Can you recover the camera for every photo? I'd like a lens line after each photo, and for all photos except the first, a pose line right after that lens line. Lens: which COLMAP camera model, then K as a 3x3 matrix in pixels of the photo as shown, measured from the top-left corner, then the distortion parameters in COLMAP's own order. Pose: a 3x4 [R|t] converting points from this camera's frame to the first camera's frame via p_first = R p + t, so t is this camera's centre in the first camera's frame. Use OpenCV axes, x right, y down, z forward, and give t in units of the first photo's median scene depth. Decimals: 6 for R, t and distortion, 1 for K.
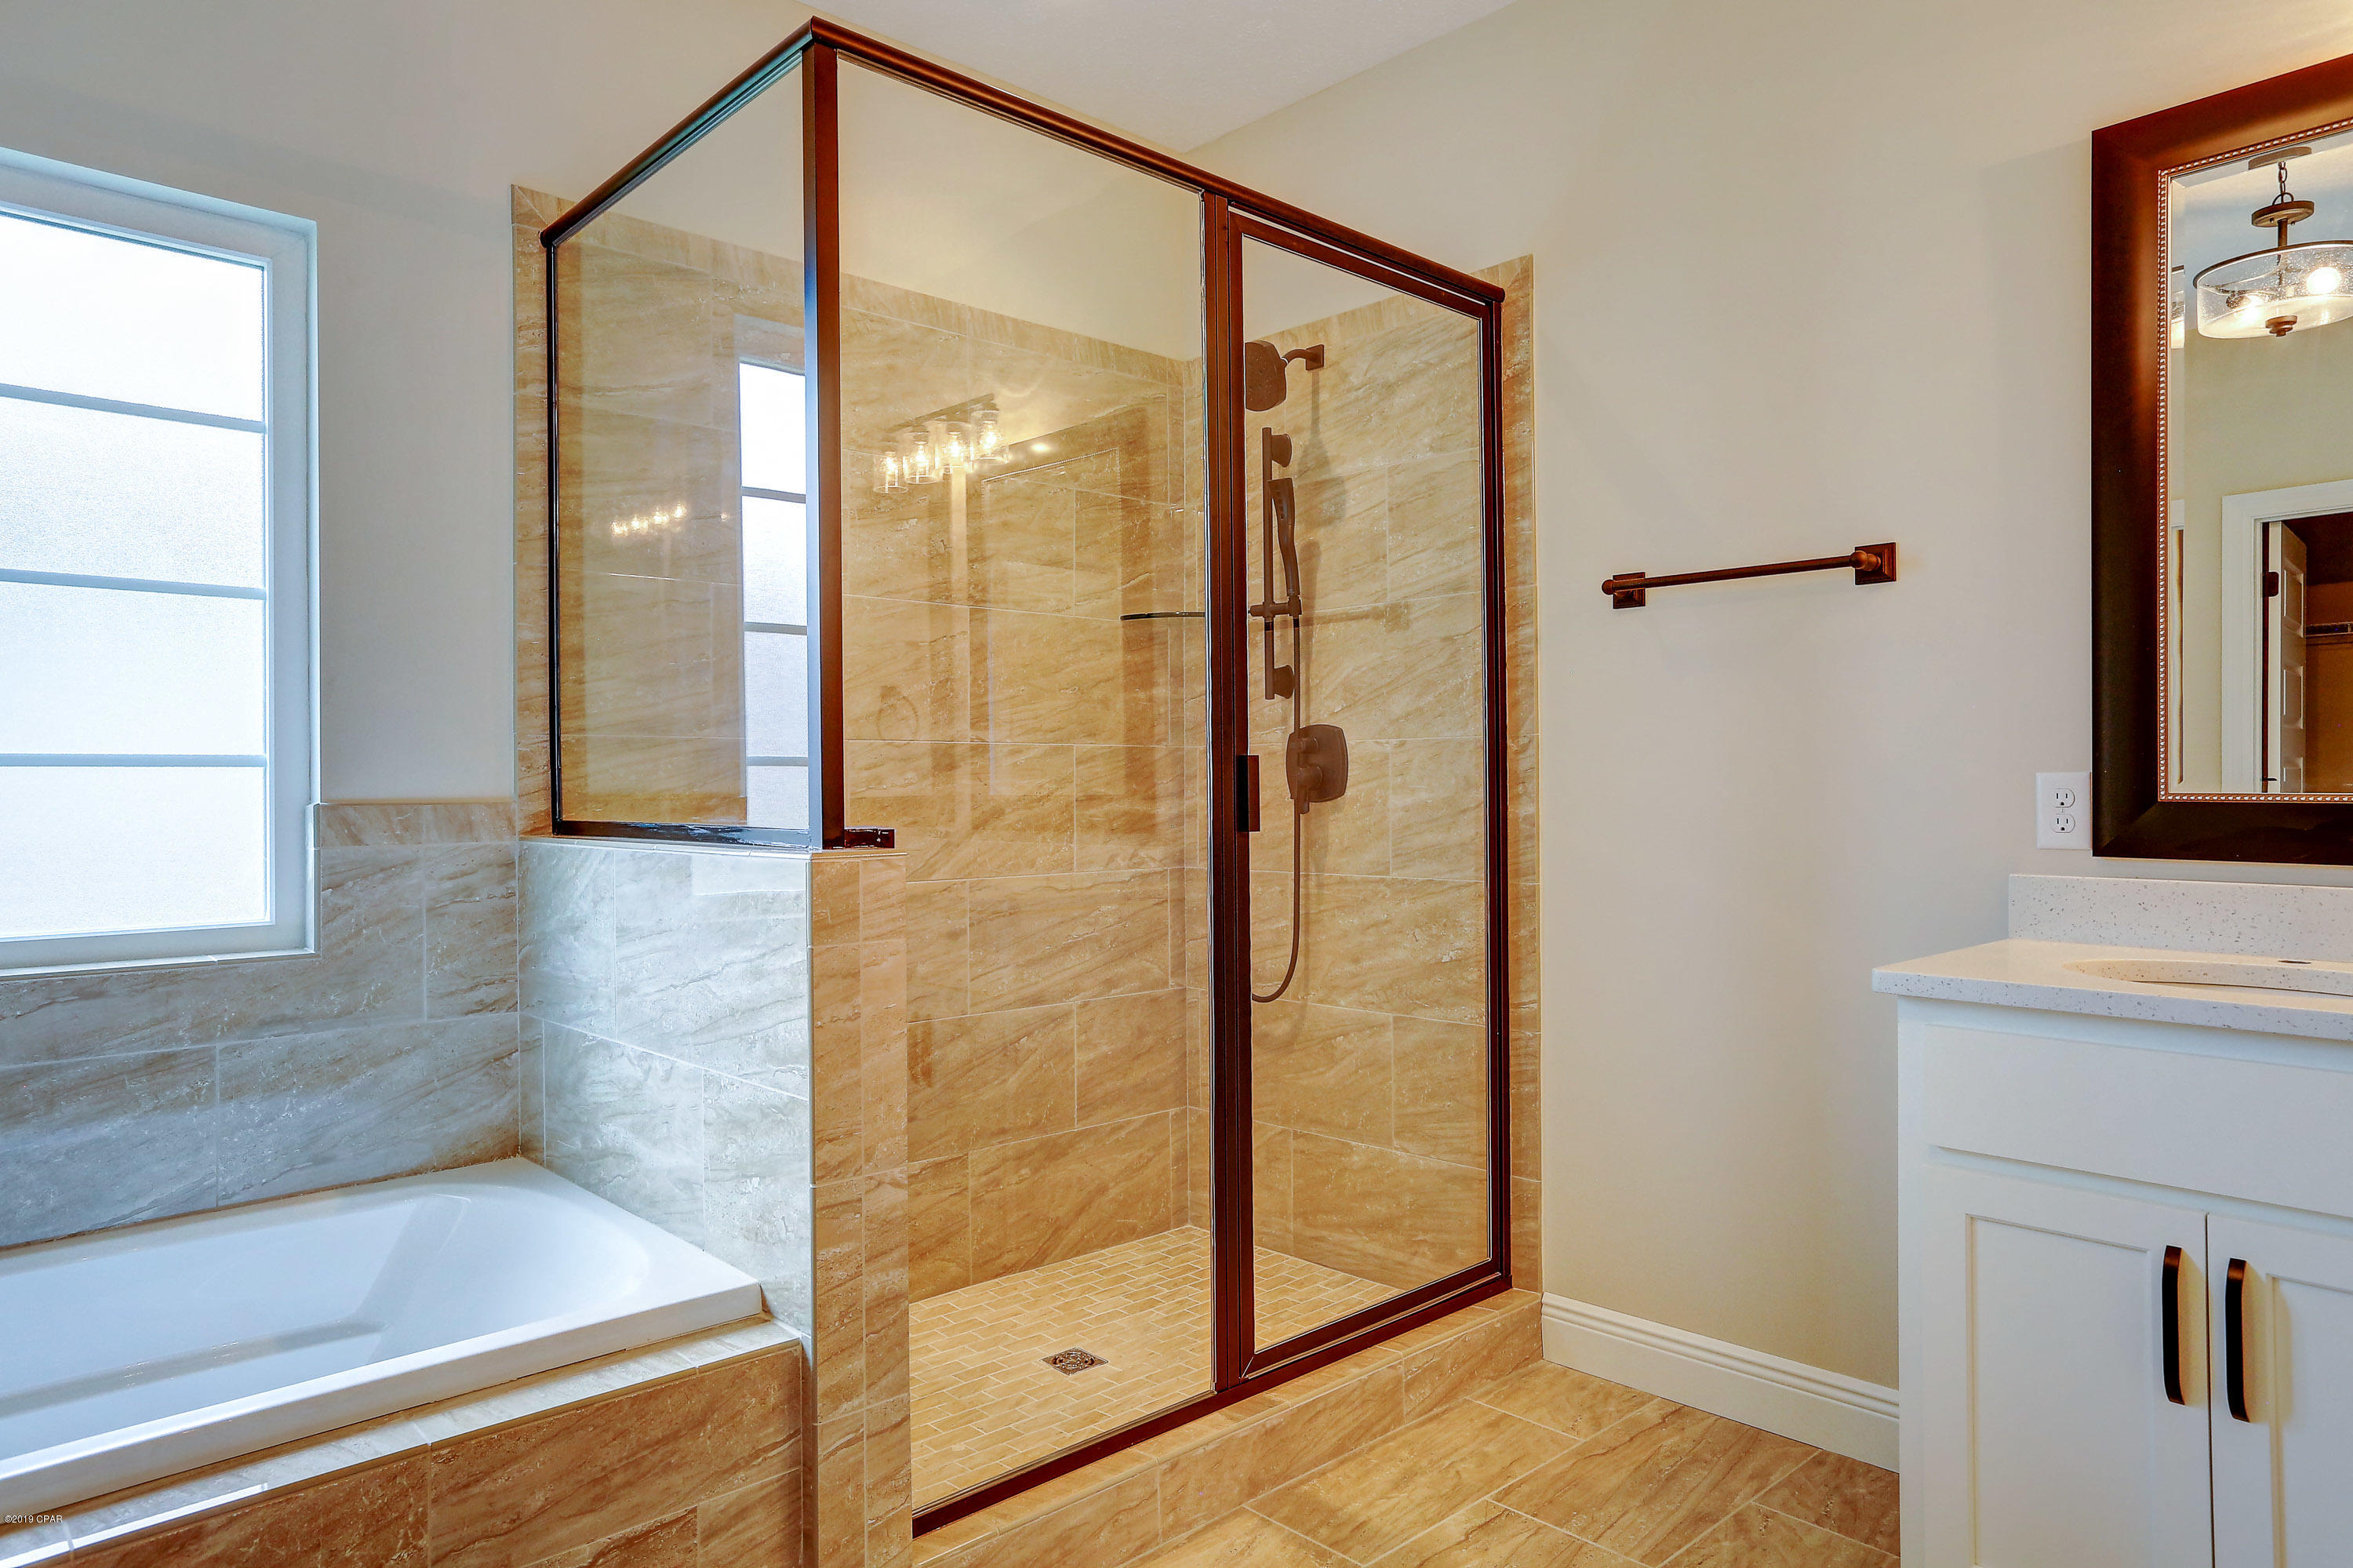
lens RADIAL K [[1542.0, 0, 1166.6], [0, 1542.0, 780.7], [0, 0, 1]] dist [-0.010980, 0.011784]
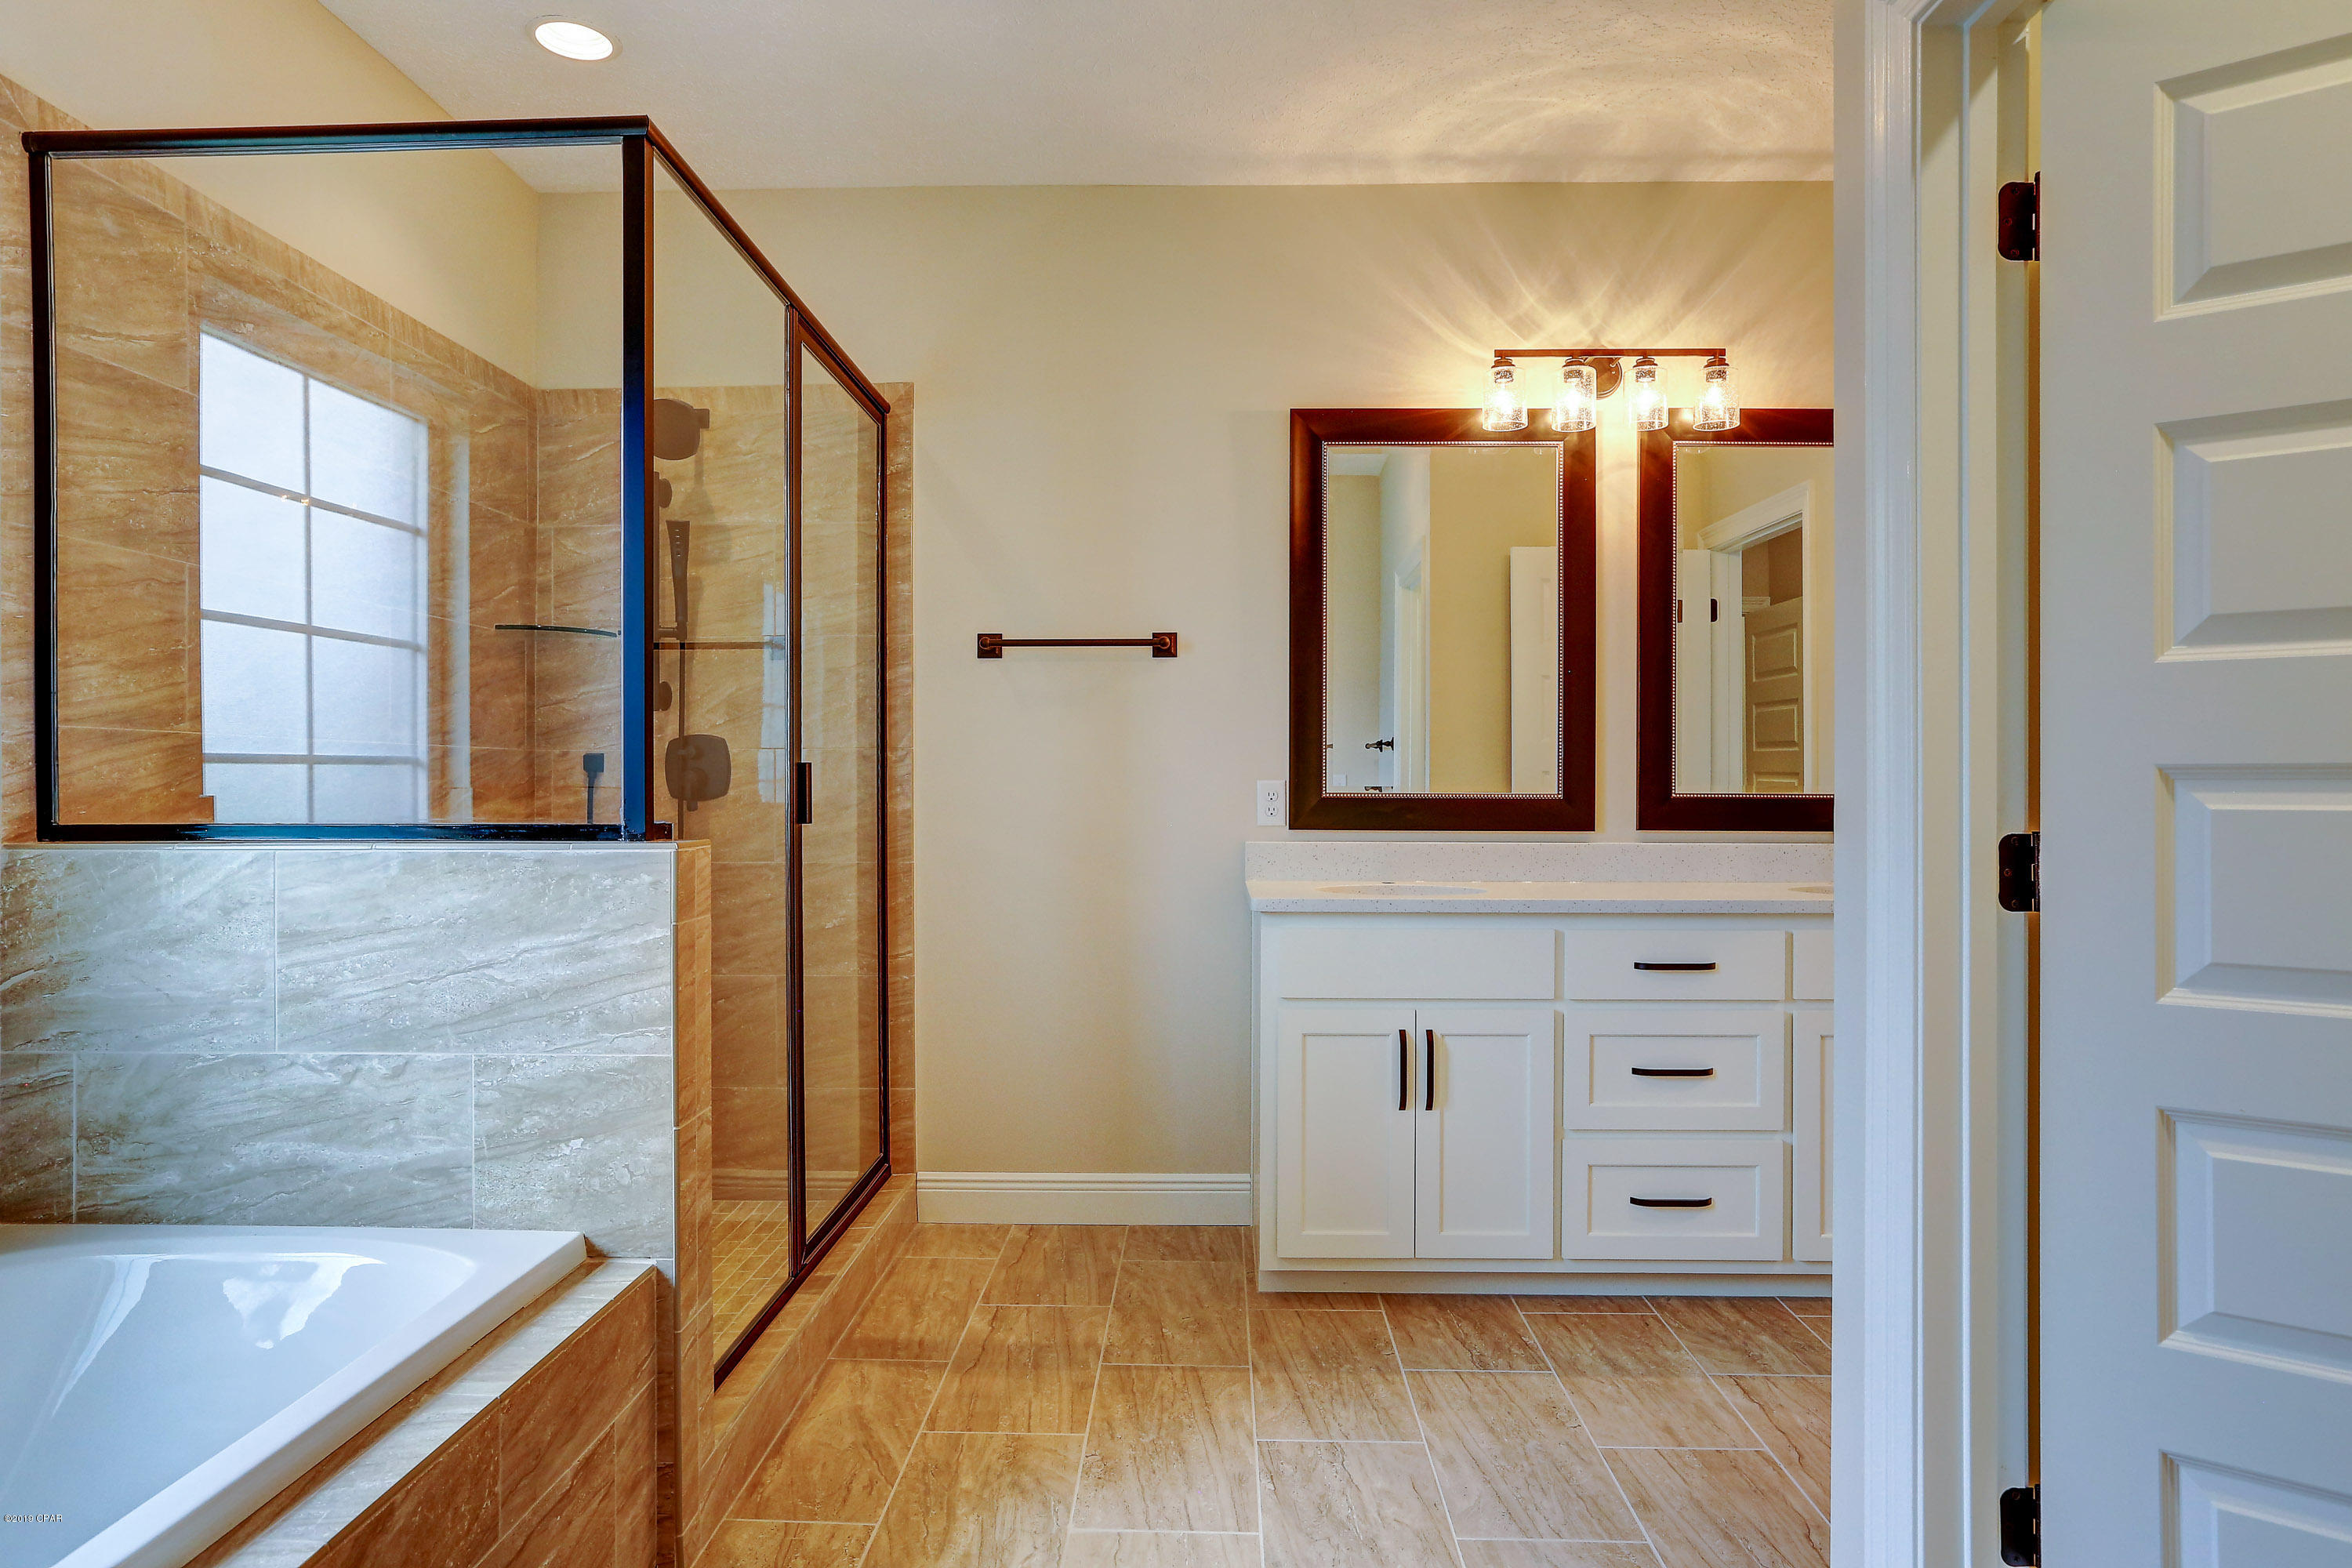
lens RADIAL K [[1452.6, 0, 1212.0], [0, 1452.6, 783.2], [0, 0, 1]] dist [-0.009541, 0.028393]
pose [[0.681982, 0.004403, 0.731355, -0.526411], [-0.003220, 0.999990, -0.003018, 0.002577], [-0.731361, -0.000297, 0.681990, -0.033578]]
